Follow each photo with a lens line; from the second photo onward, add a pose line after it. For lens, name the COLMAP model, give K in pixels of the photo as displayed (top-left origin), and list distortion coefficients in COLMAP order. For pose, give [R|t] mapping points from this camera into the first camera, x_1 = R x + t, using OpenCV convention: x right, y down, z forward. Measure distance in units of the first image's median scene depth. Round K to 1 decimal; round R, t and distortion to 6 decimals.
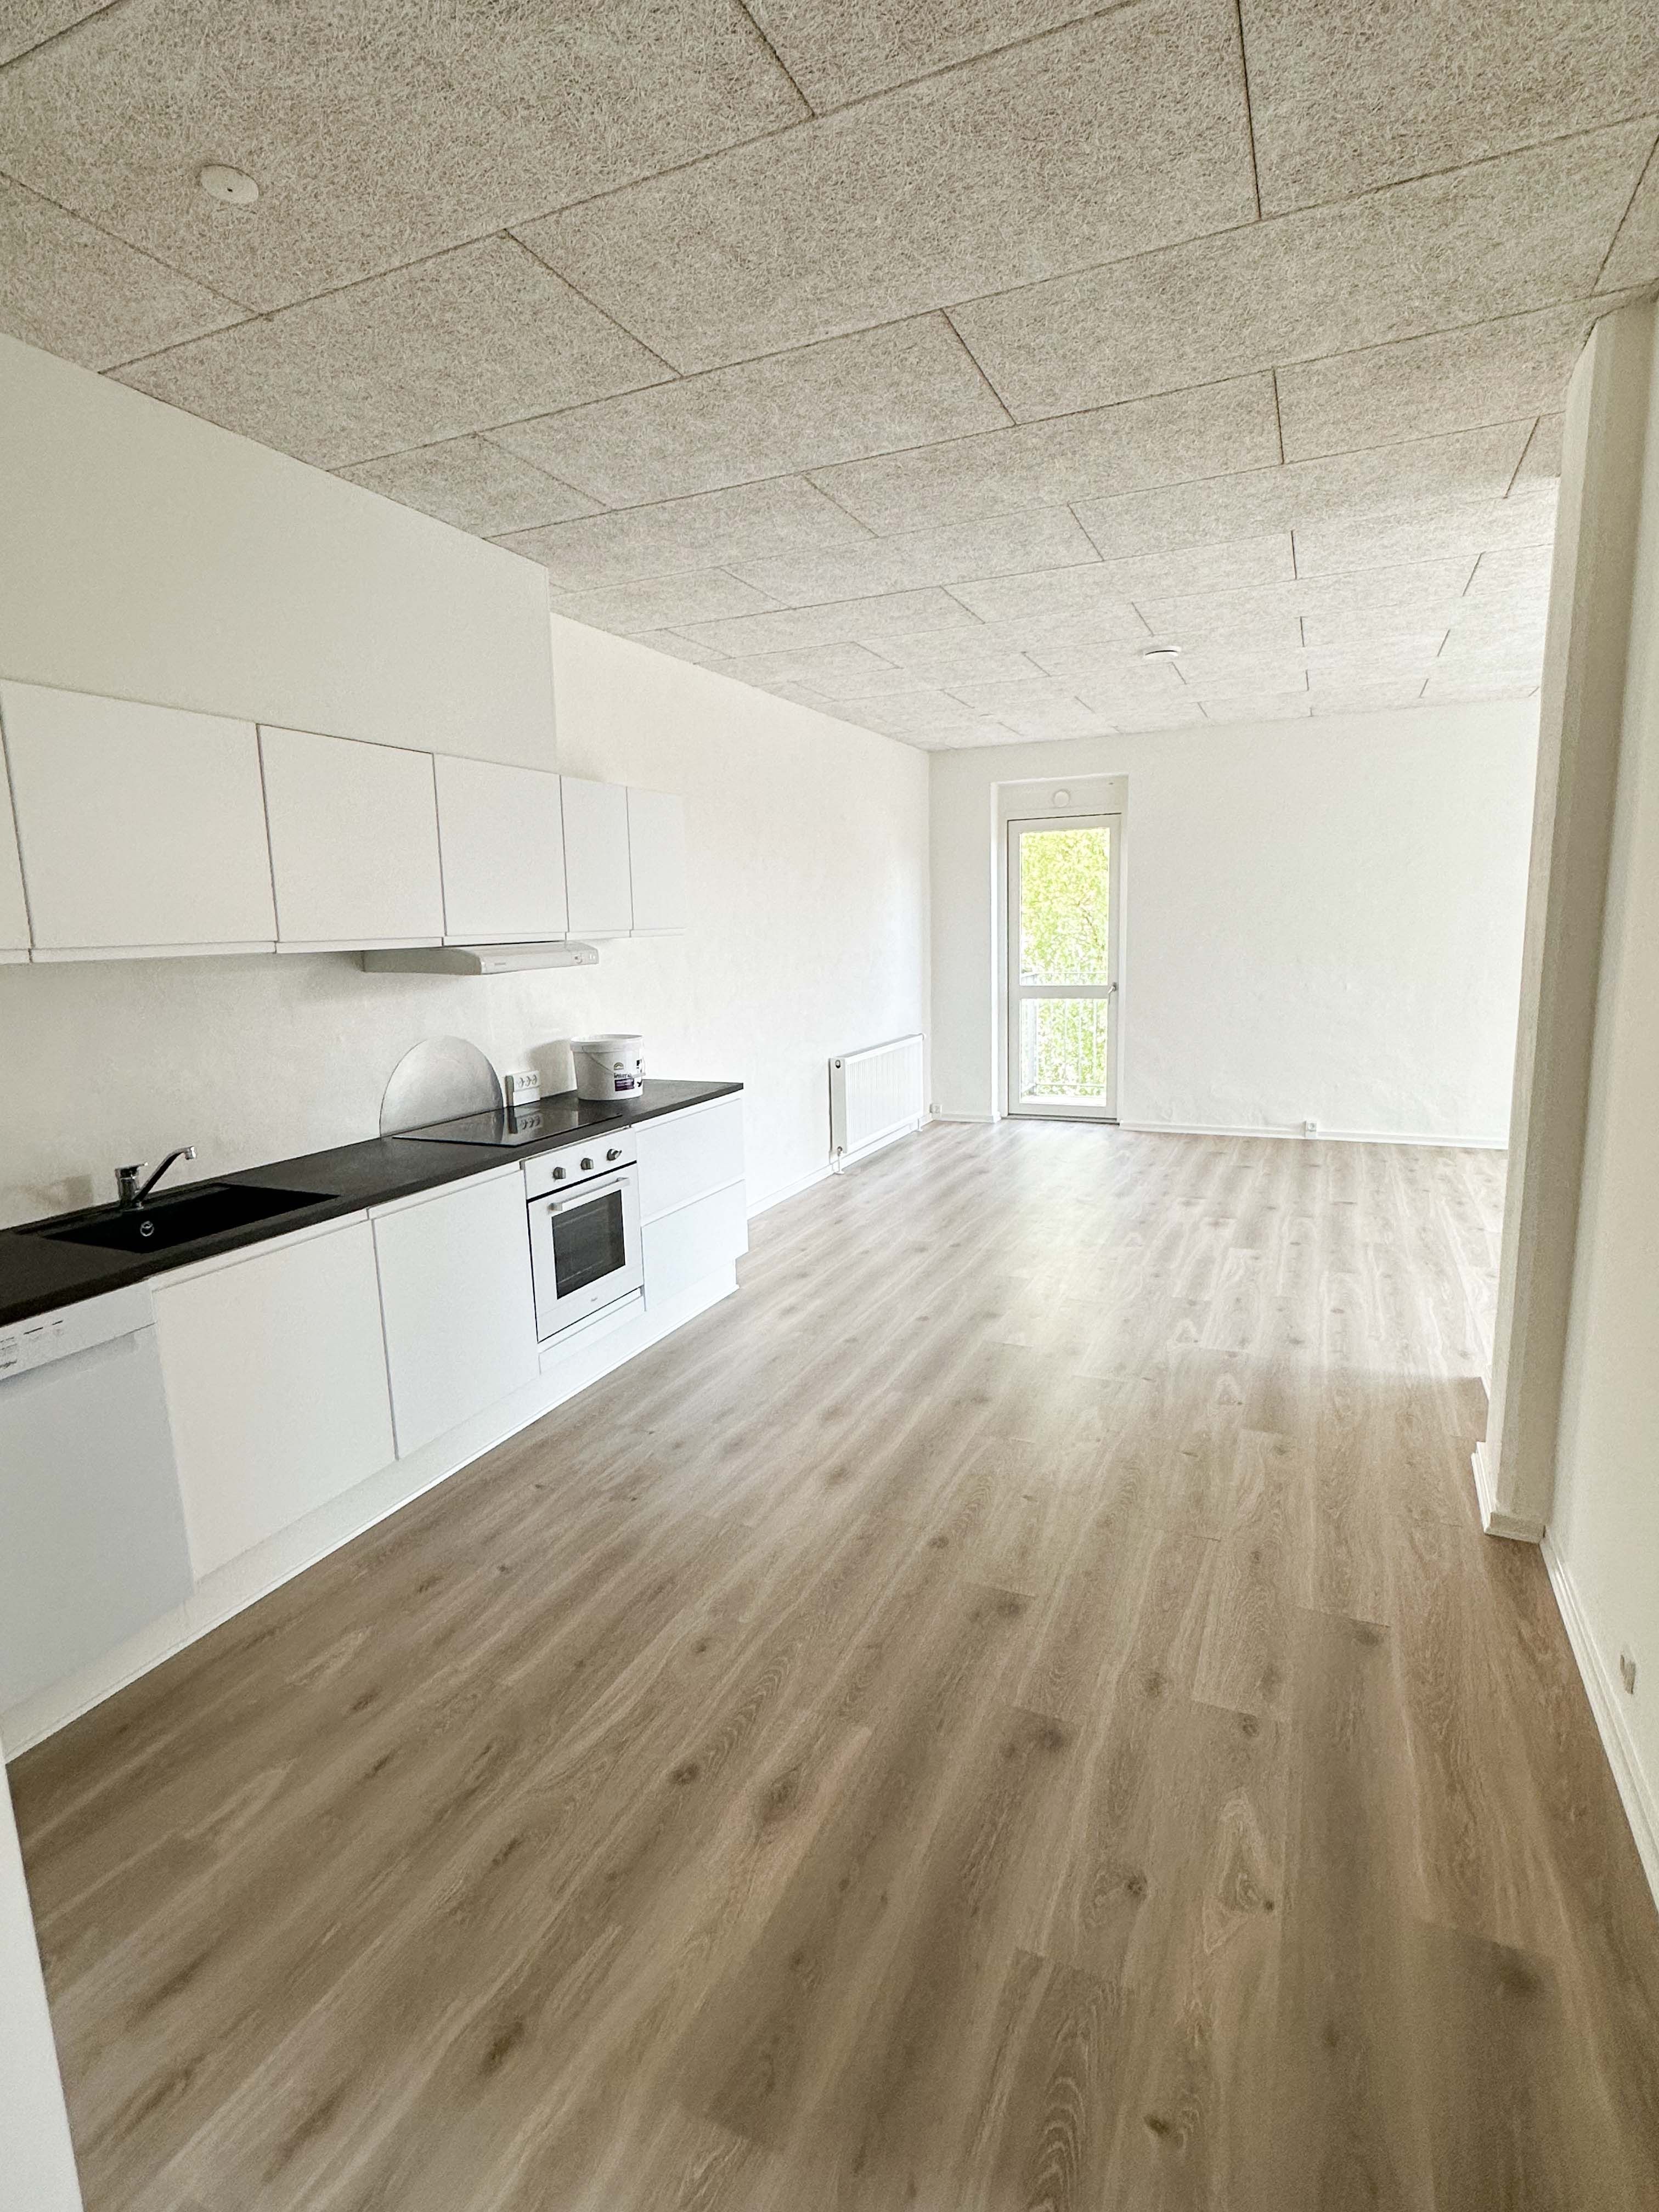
lens RADIAL K [[1099.2, 0, 827.0], [0, 1099.2, 1110.7], [0, 0, 1]] dist [-0.004921, -0.000275]
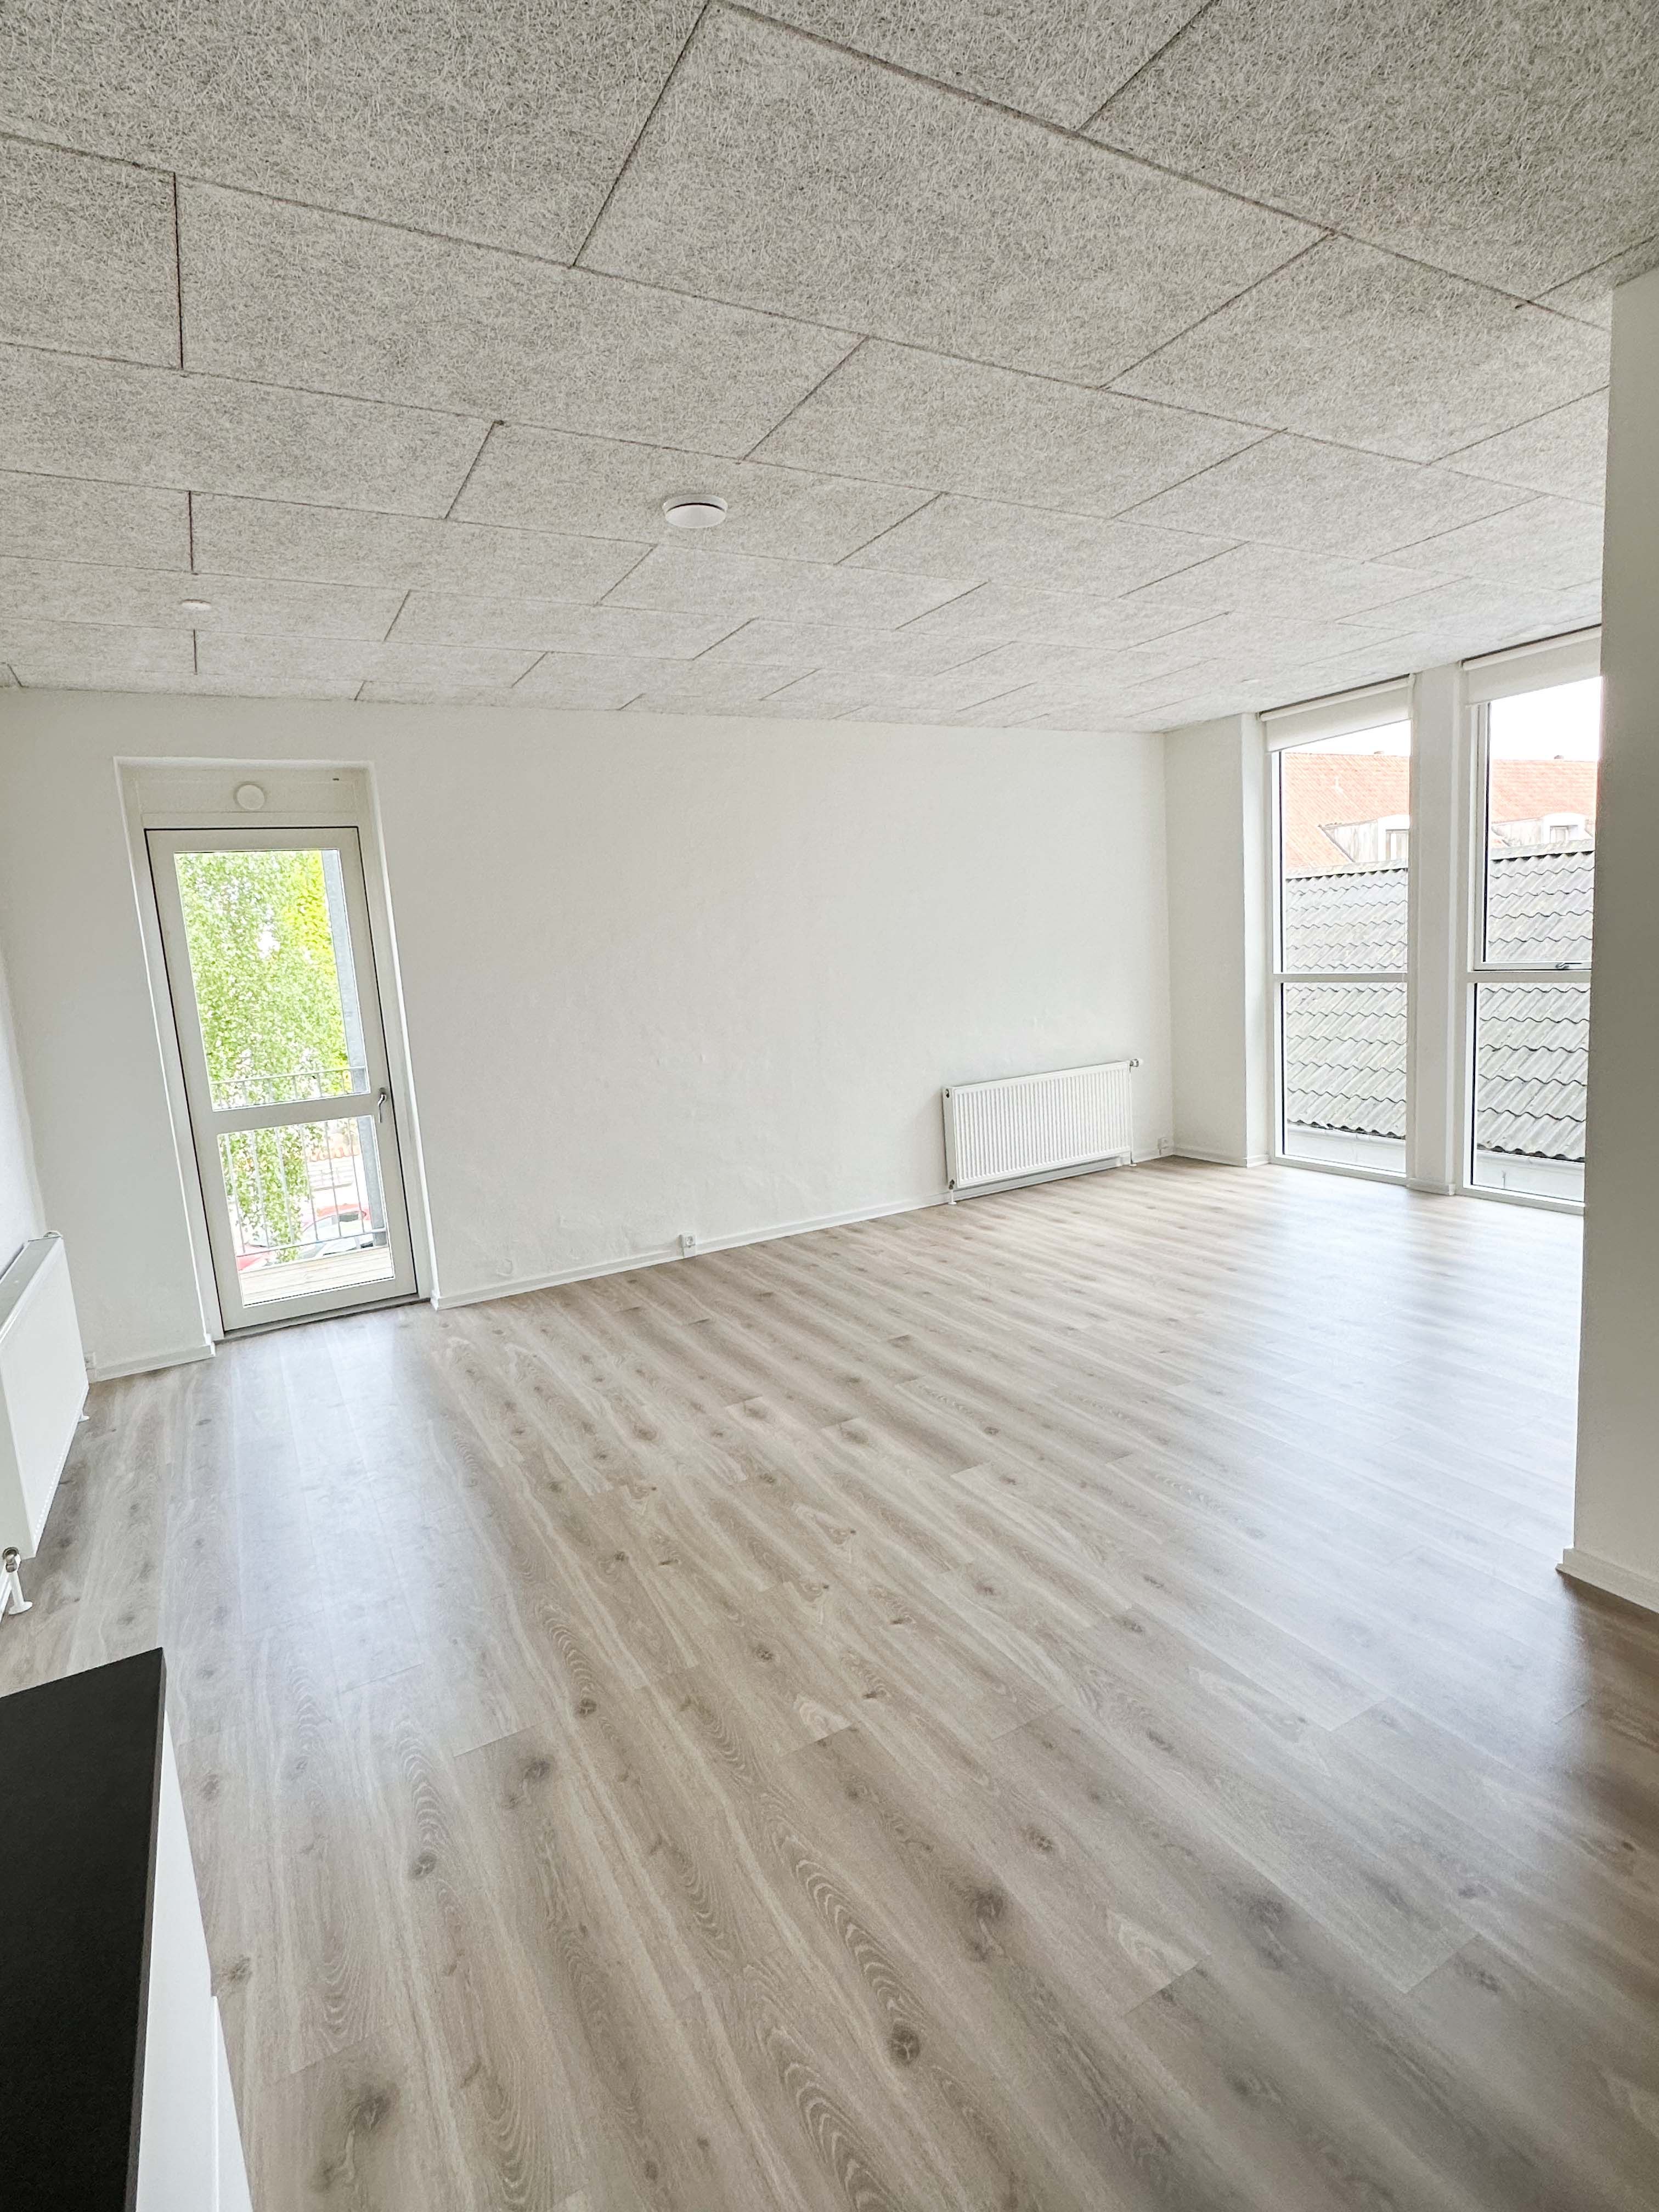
lens RADIAL K [[1099.2, 0, 832.4], [0, 1099.2, 1109.7], [0, 0, 1]] dist [-0.004921, -0.000275]
pose [[0.596834, -0.133818, 0.791127, -0.141266], [0.188407, 0.981799, 0.023934, -0.106189], [-0.779931, 0.134769, 0.611184, 0.608610]]
